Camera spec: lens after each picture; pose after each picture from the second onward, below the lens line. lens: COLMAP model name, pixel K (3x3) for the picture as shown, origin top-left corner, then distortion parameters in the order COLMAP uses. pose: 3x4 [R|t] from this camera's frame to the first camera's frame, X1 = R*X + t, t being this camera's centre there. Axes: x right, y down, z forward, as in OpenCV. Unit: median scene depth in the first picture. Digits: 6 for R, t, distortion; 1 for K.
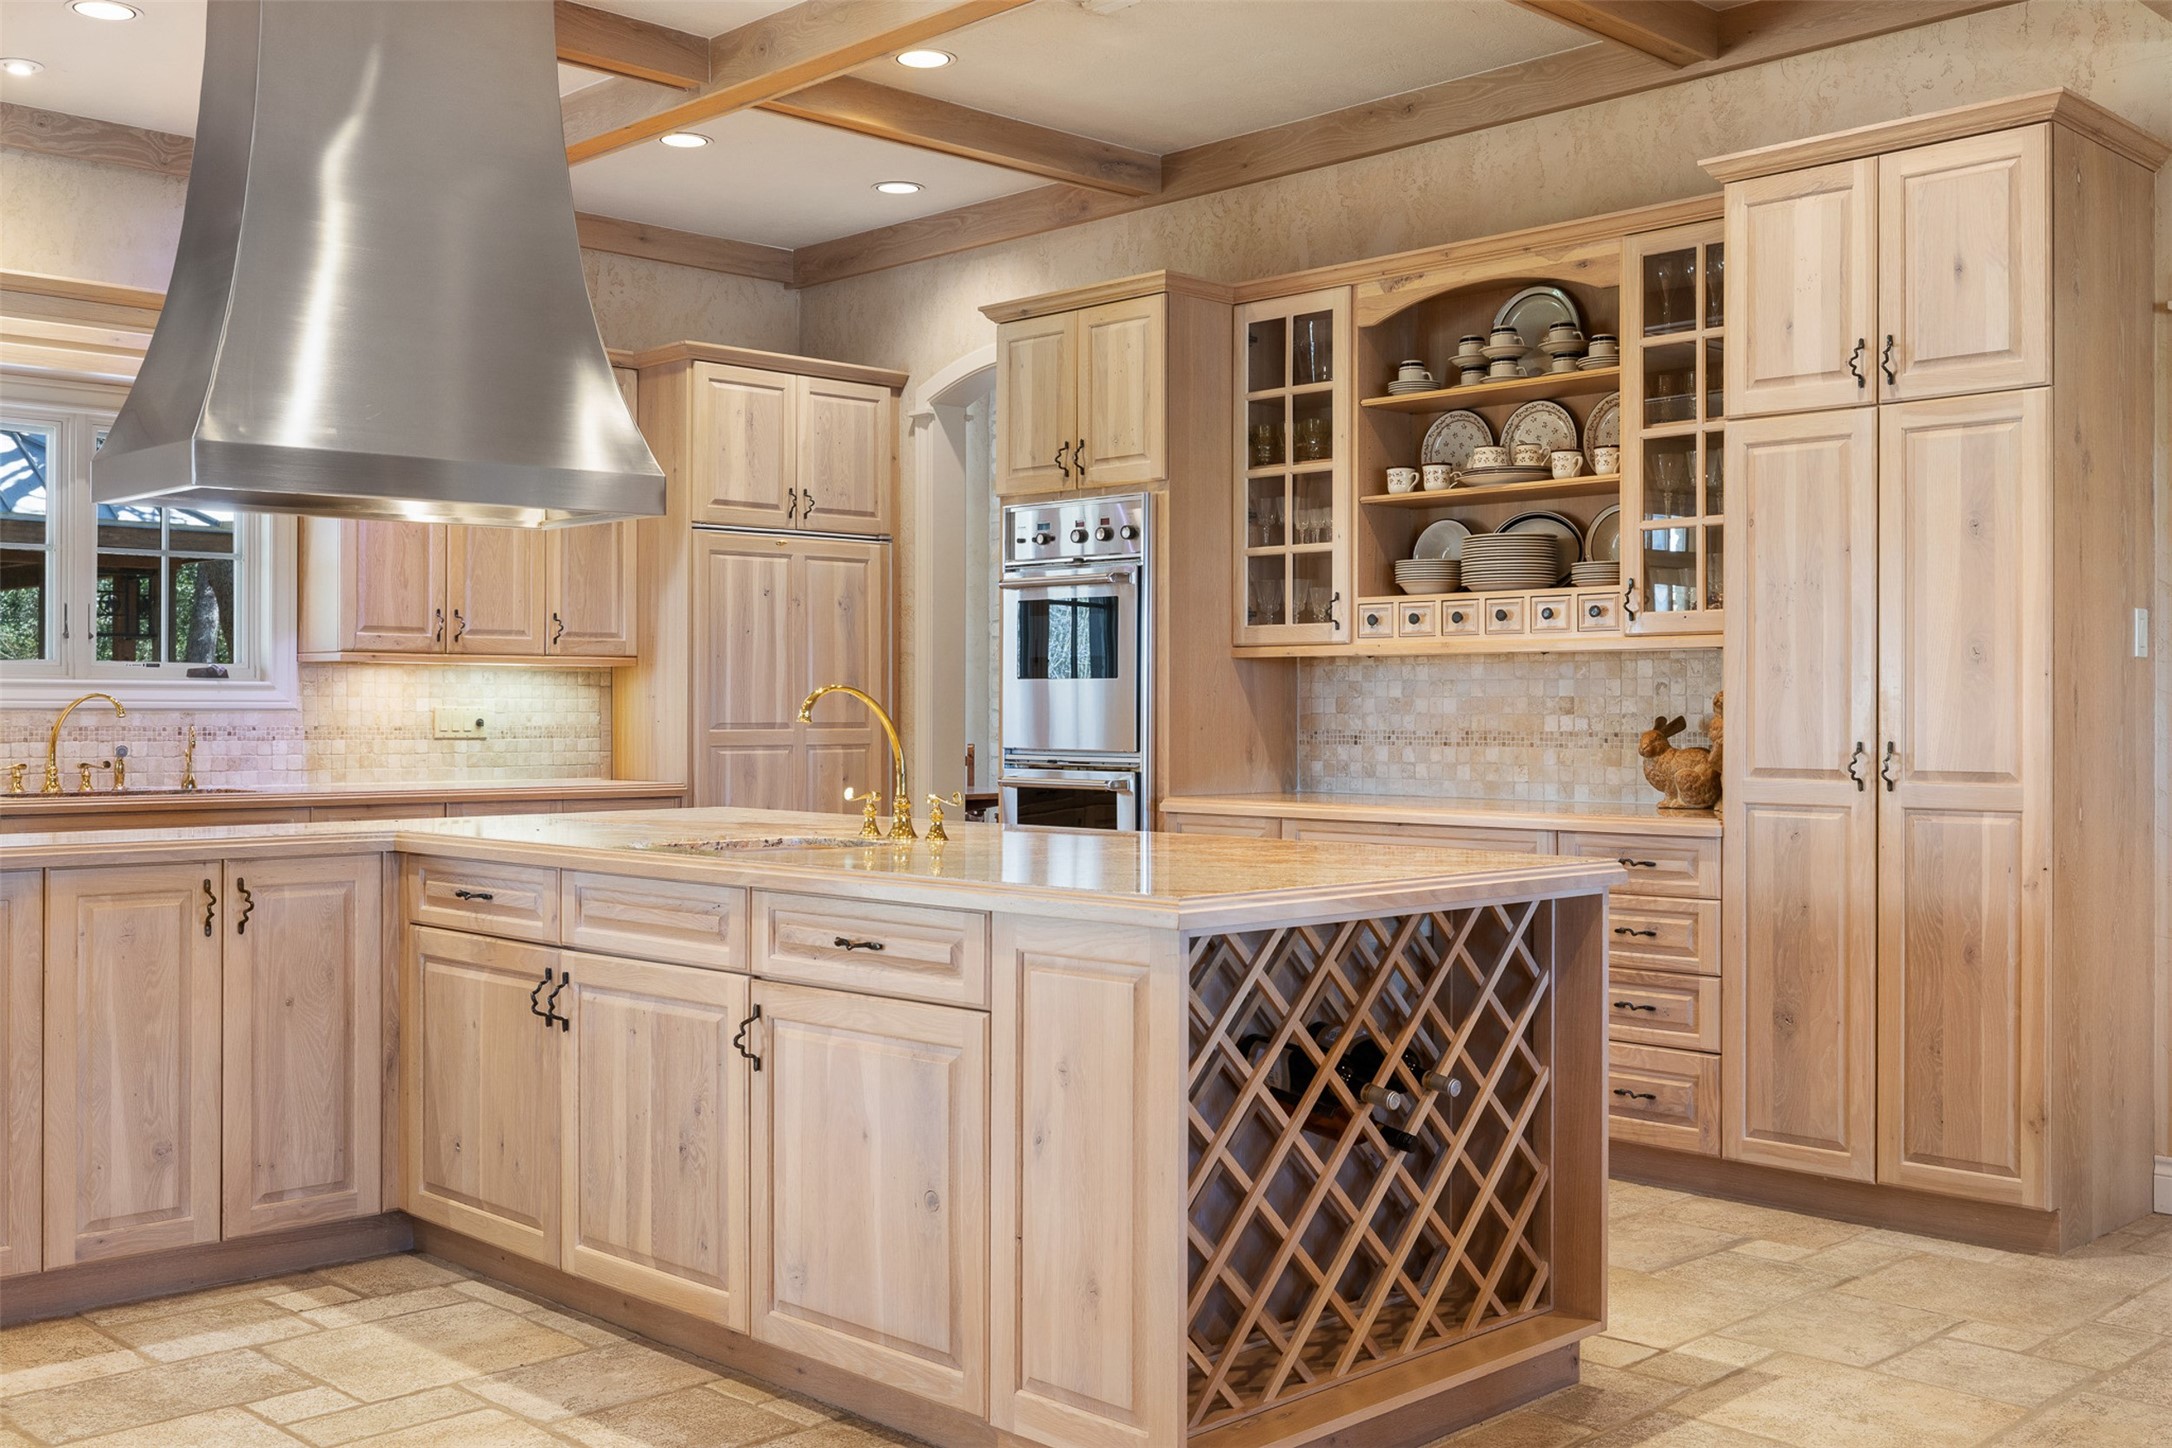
lens RADIAL K [[2145.1, 0, 1086.8], [0, 2145.1, 722.8], [0, 0, 1]] dist [0.025057, 0.000000]
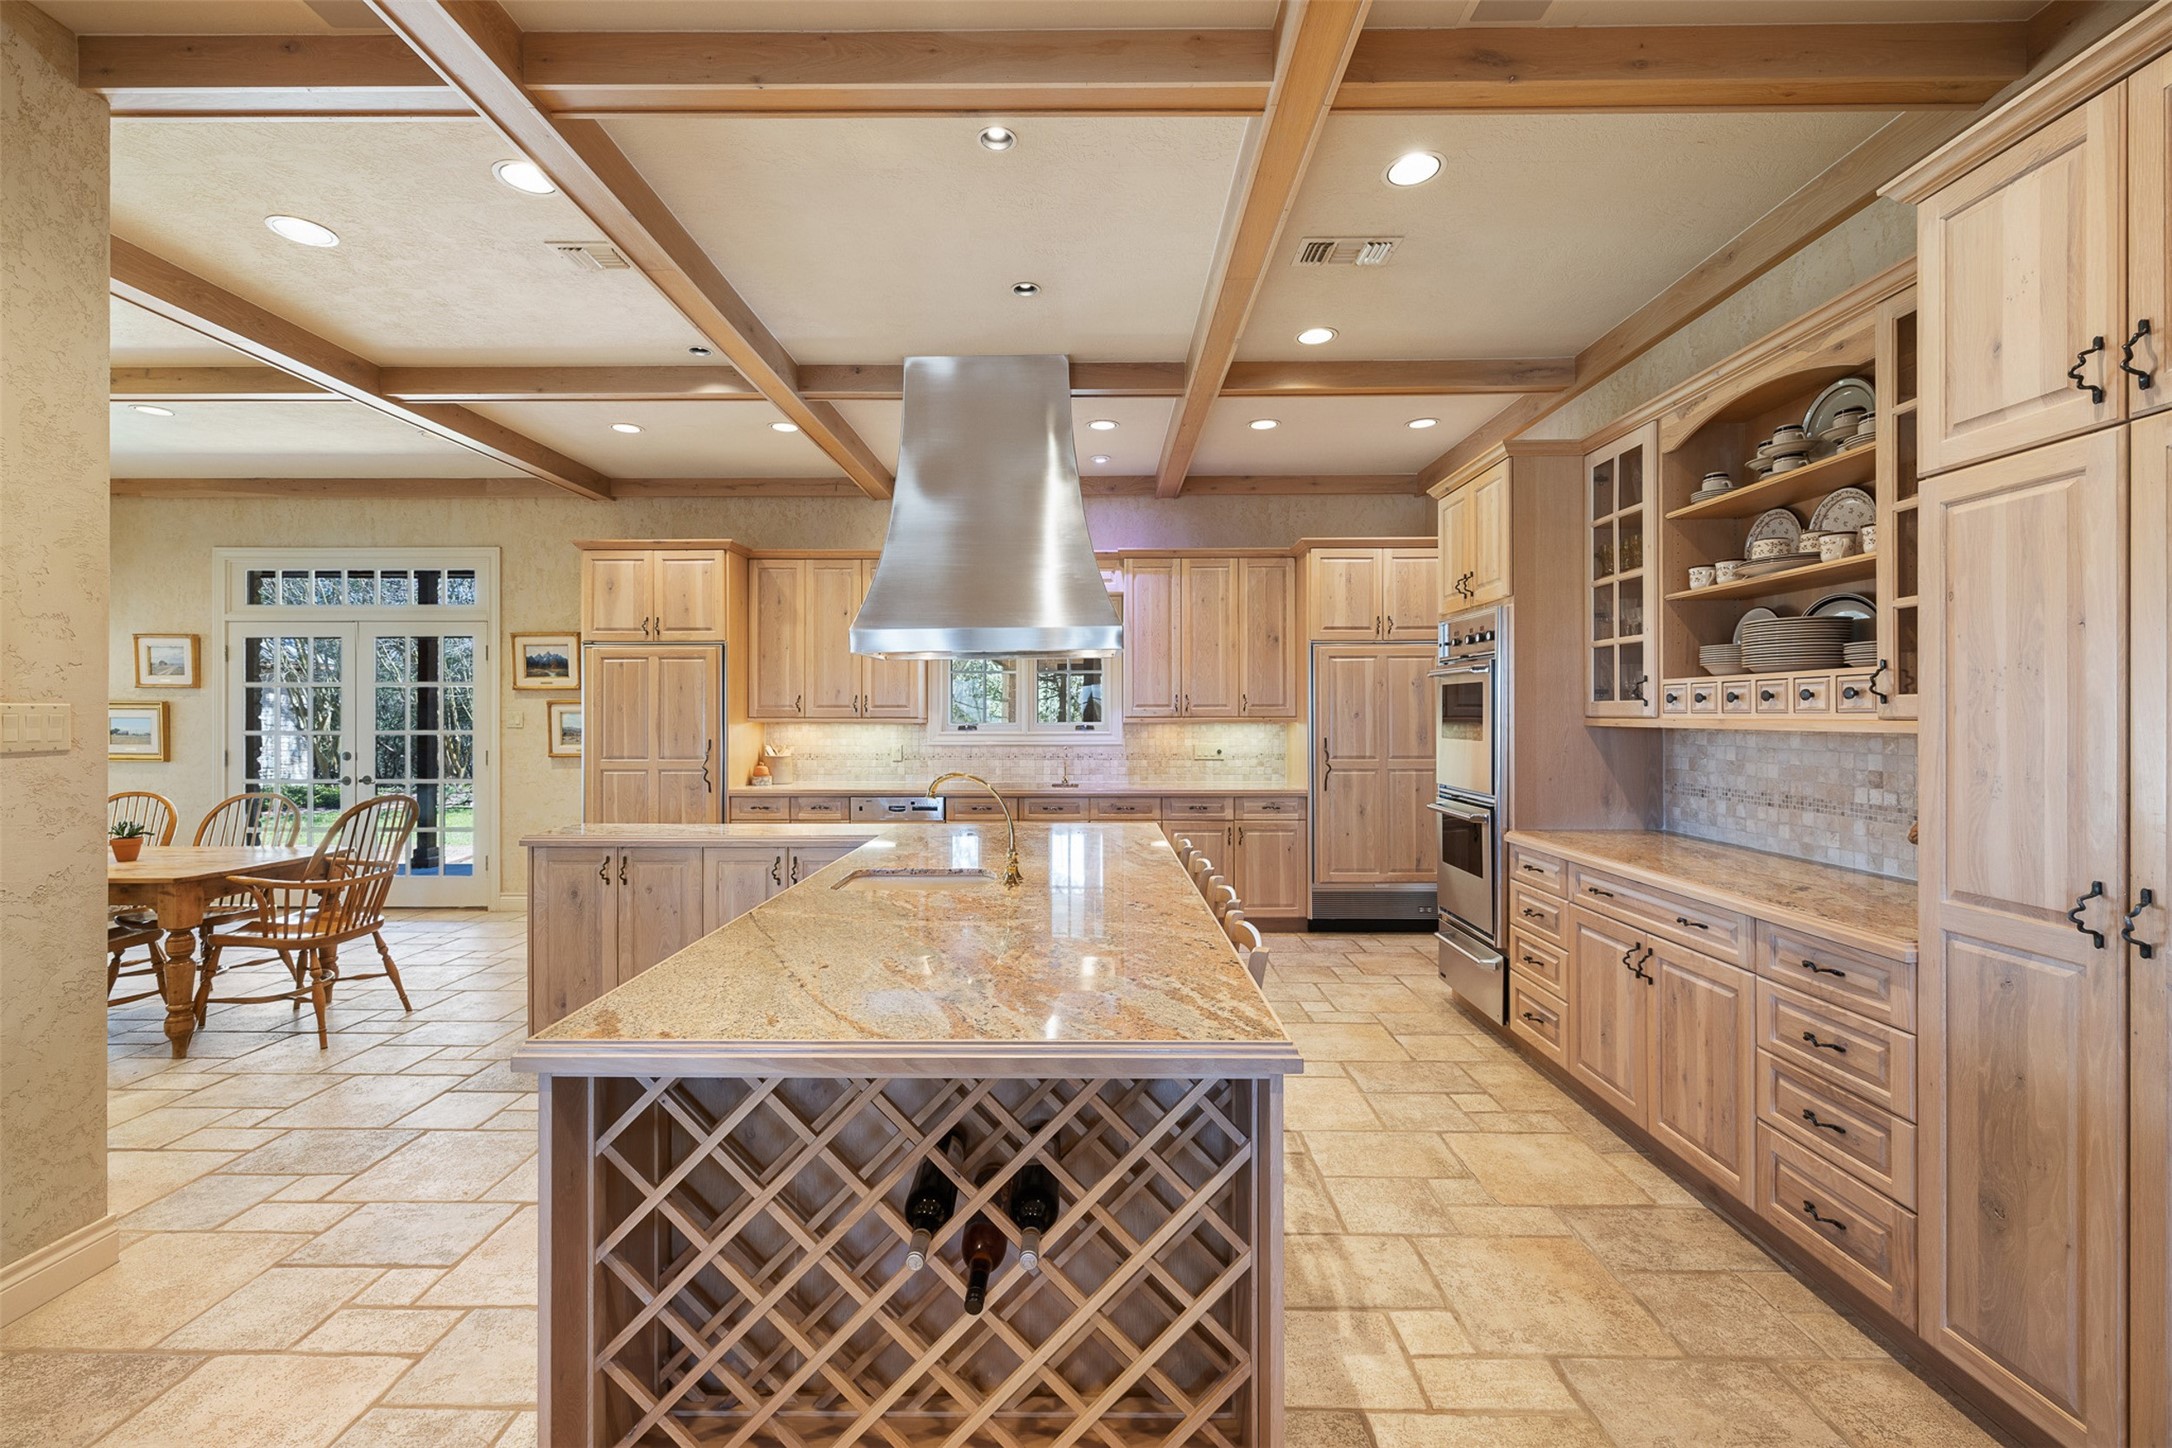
lens RADIAL K [[918.8, 0, 1084.2], [0, 918.8, 717.5], [0, 0, 1]] dist [0.004693, 0.000389]
pose [[0.705463, -0.000776, -0.708746, 0.267005], [0.000429, 1.000000, -0.000668, -0.037426], [0.708746, 0.000167, 0.705463, 0.416131]]
